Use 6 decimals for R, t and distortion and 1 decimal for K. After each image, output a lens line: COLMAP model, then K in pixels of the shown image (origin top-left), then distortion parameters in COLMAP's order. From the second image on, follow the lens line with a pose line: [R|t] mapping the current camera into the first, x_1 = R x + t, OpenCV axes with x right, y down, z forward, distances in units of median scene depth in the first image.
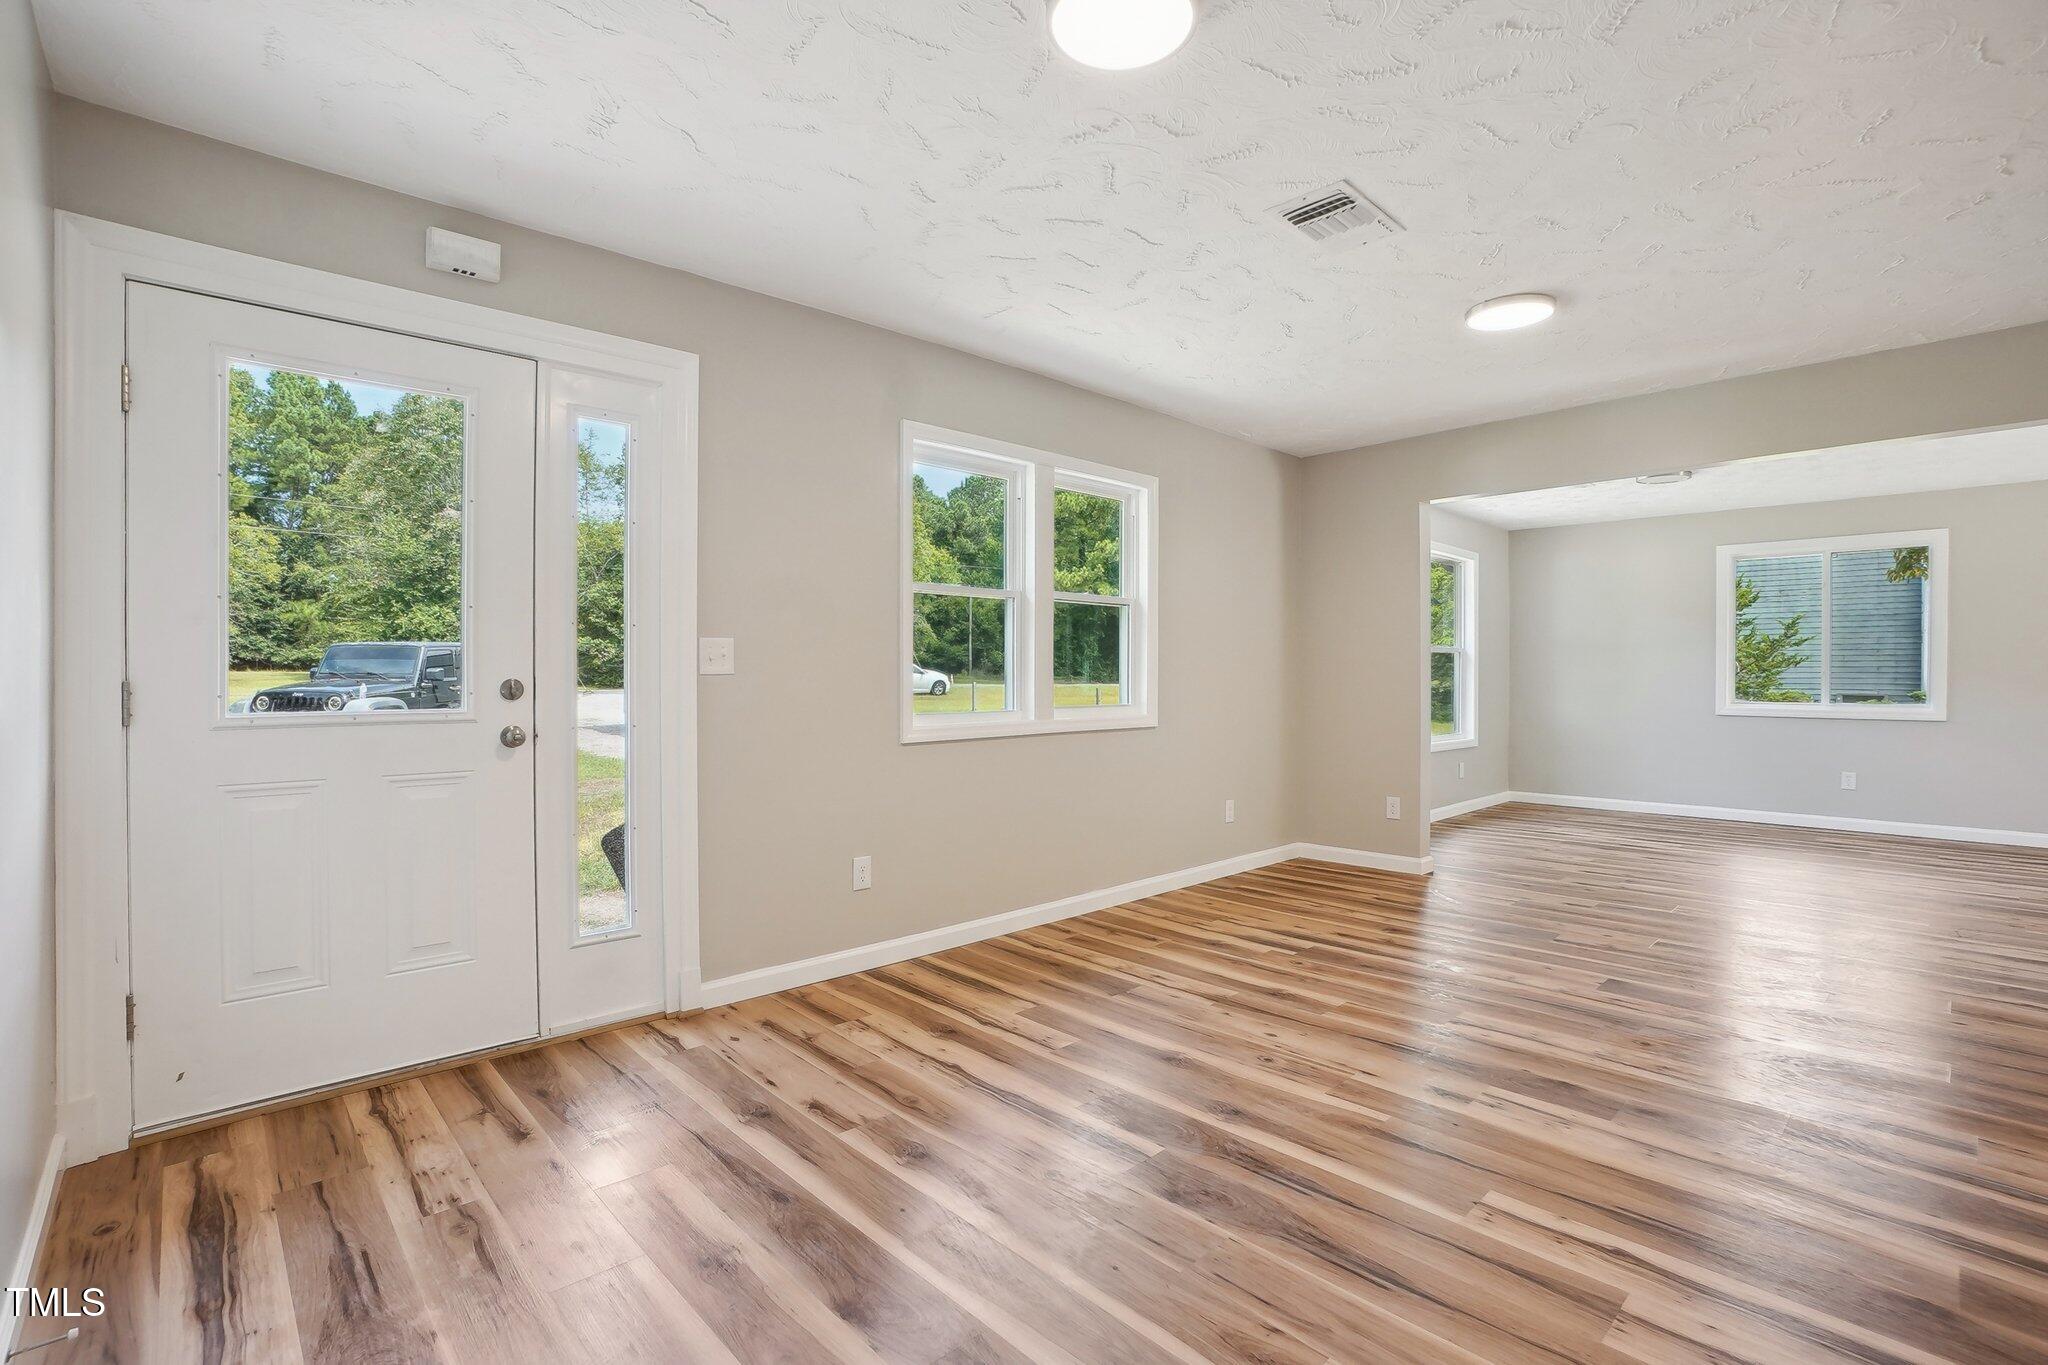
lens RADIAL K [[932.0, 0, 1017.2], [0, 932.0, 693.7], [0, 0, 1]] dist [-0.051781, 0.016822]
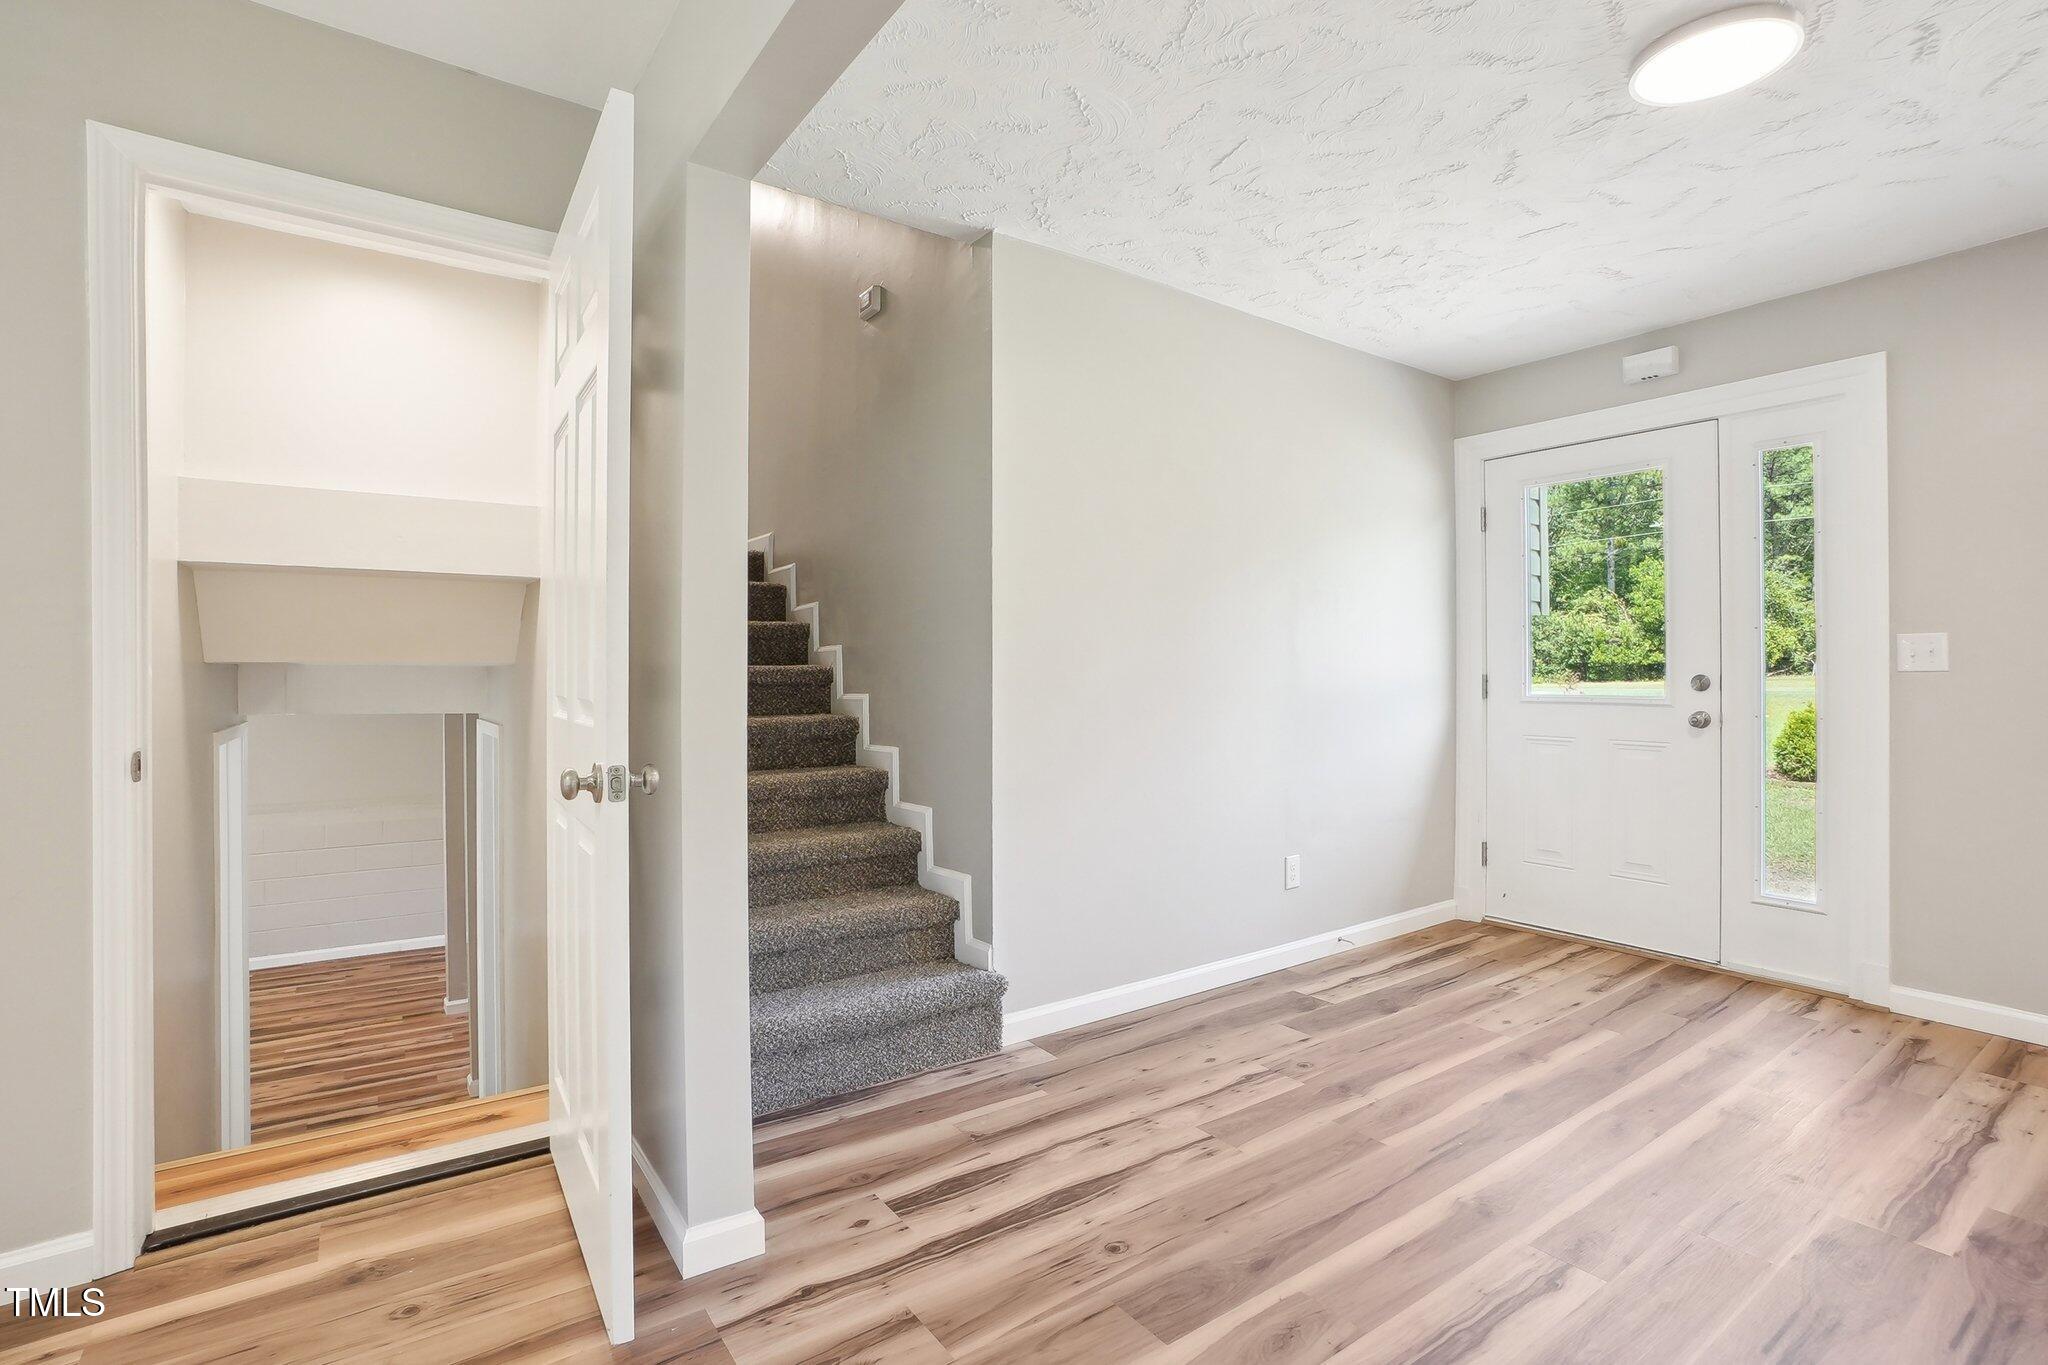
lens RADIAL K [[932.0, 0, 996.5], [0, 932.0, 680.0], [0, 0, 1]] dist [-0.051781, 0.016822]
pose [[-0.136875, 0.013715, -0.990493, 0.727658], [-0.013263, 0.999789, 0.015677, -0.013054], [0.990500, 0.015282, -0.136665, 0.177034]]
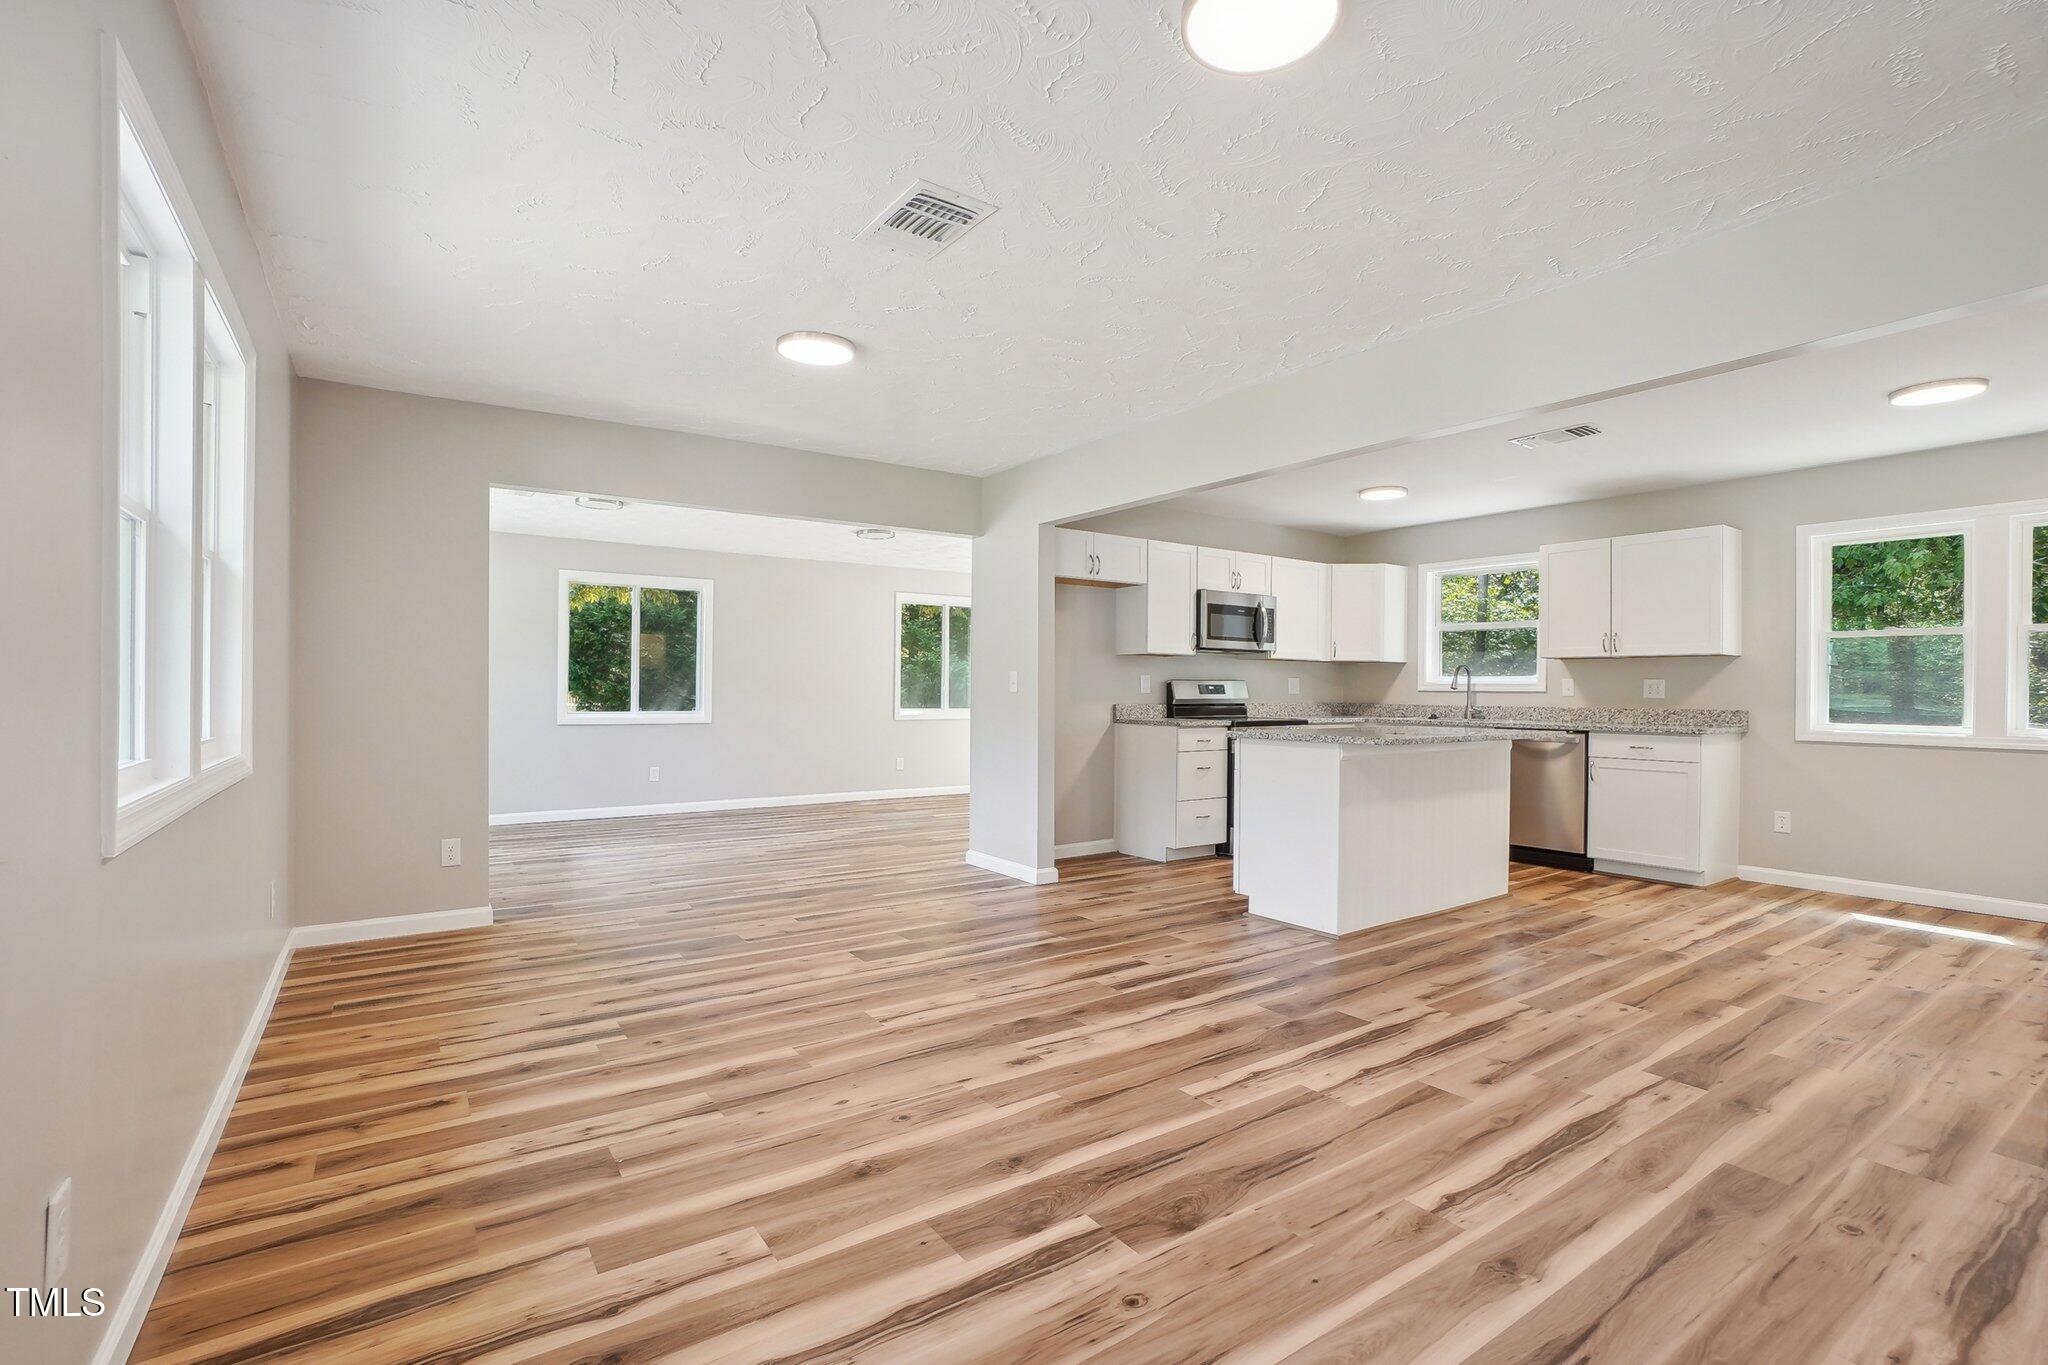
lens RADIAL K [[932.0, 0, 1016.1], [0, 932.0, 691.0], [0, 0, 1]] dist [-0.051781, 0.016822]
pose [[0.150048, 0.001534, 0.988677, -0.523500], [0.010370, 0.999941, -0.003125, -0.016871], [-0.988624, 0.010721, 0.150024, 0.644465]]
